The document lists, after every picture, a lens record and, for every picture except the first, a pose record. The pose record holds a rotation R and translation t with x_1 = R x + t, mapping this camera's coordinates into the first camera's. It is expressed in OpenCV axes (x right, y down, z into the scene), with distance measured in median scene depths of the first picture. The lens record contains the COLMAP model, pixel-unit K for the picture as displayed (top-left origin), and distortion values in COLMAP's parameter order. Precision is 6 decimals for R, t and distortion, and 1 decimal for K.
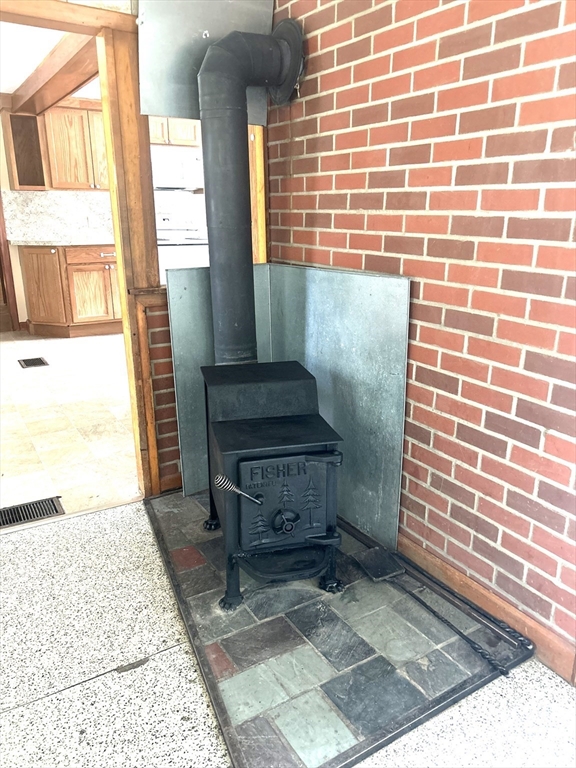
lens RADIAL K [[579.9, 0, 288.8], [0, 579.9, 387.3], [0, 0, 1]] dist [0.061861, -0.072200]
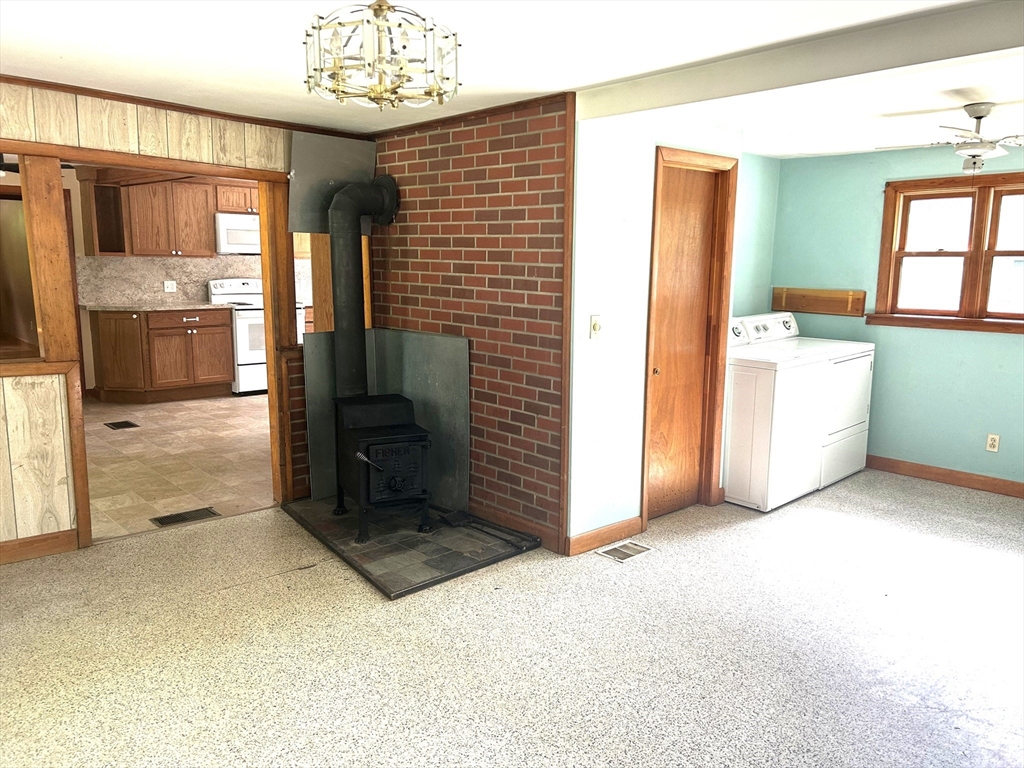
lens RADIAL K [[770.6, 0, 517.7], [0, 770.6, 383.0], [0, 0, 1]] dist [0.123566, -0.181929]
pose [[0.979111, -0.019366, 0.202402, -0.099866], [0.046253, 0.990569, -0.128968, 0.225652], [-0.197996, 0.135636, 0.970773, -1.122906]]
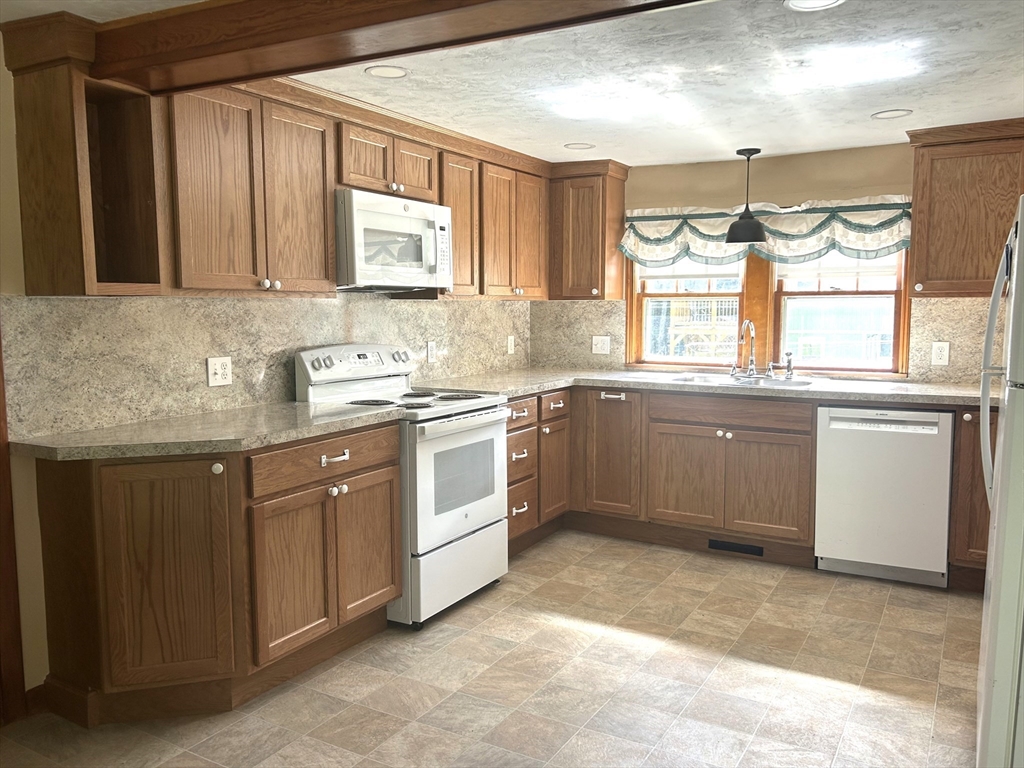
lens RADIAL K [[826.8, 0, 512.0], [0, 826.8, 384.0], [0, 0, 1]] dist [0.063793, -0.086055]
pose [[0.875047, -0.050554, 0.481392, -1.316089], [0.146445, 0.975571, -0.163750, -0.480731], [-0.461354, 0.213787, 0.861074, 1.359260]]
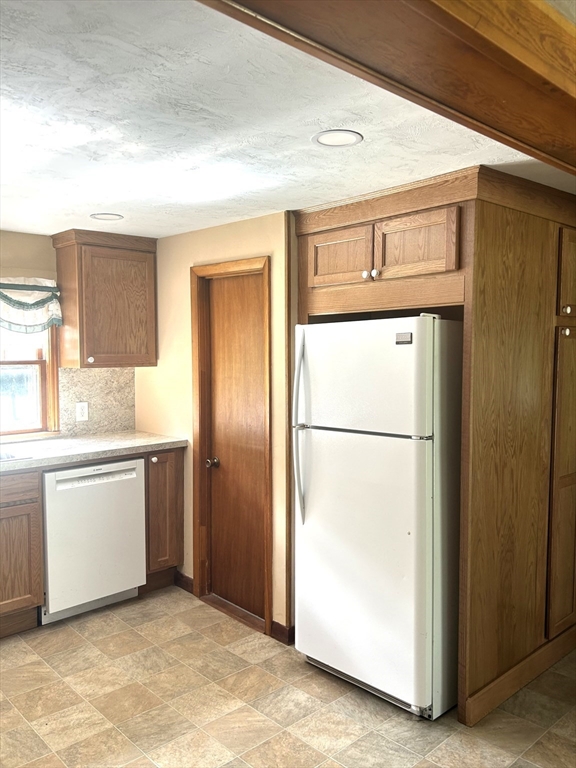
lens RADIAL K [[620.1, 0, 288.0], [0, 620.1, 384.0], [0, 0, 1]] dist [0.063793, -0.086055]
pose [[-0.209465, -0.059424, 0.976009, -1.384776], [0.285281, 0.951012, 0.119127, -0.889085], [-0.935275, 0.303389, -0.182252, 2.429358]]
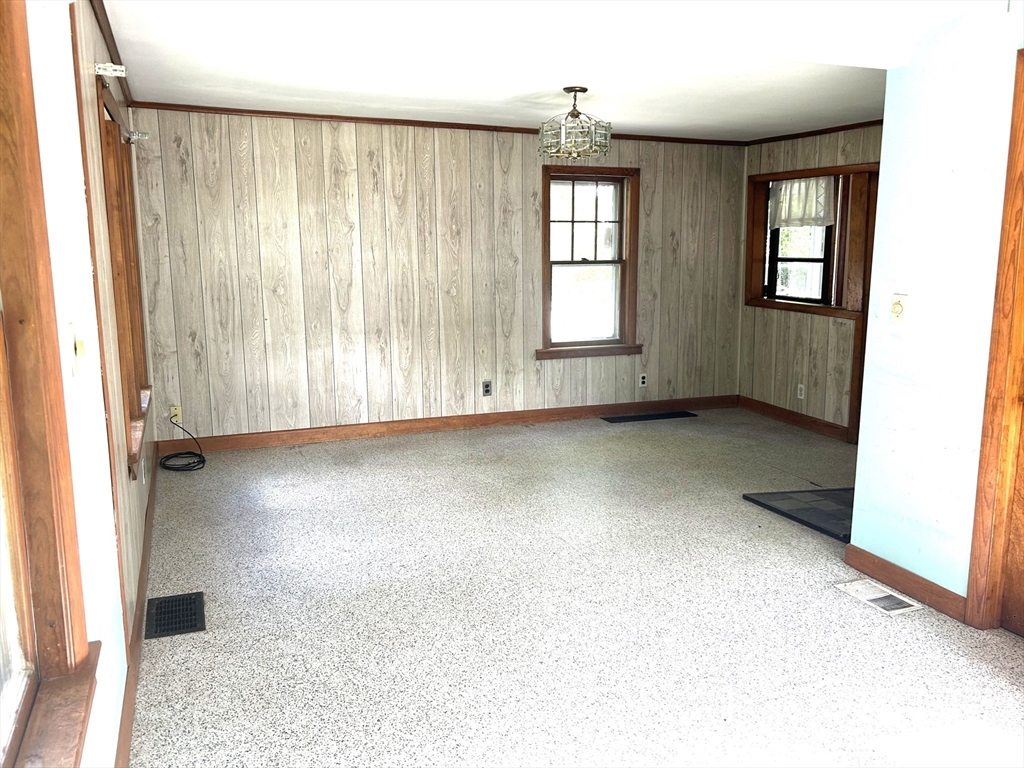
lens RADIAL K [[812.0, 0, 512.0], [0, 812.0, 384.0], [0, 0, 1]] dist [0.048583, -0.052277]
pose [[-0.170377, 0.161303, -0.972087, 2.228453], [-0.285025, 0.936272, 0.205316, -0.121171], [0.943256, 0.312051, -0.113544, 0.170397]]
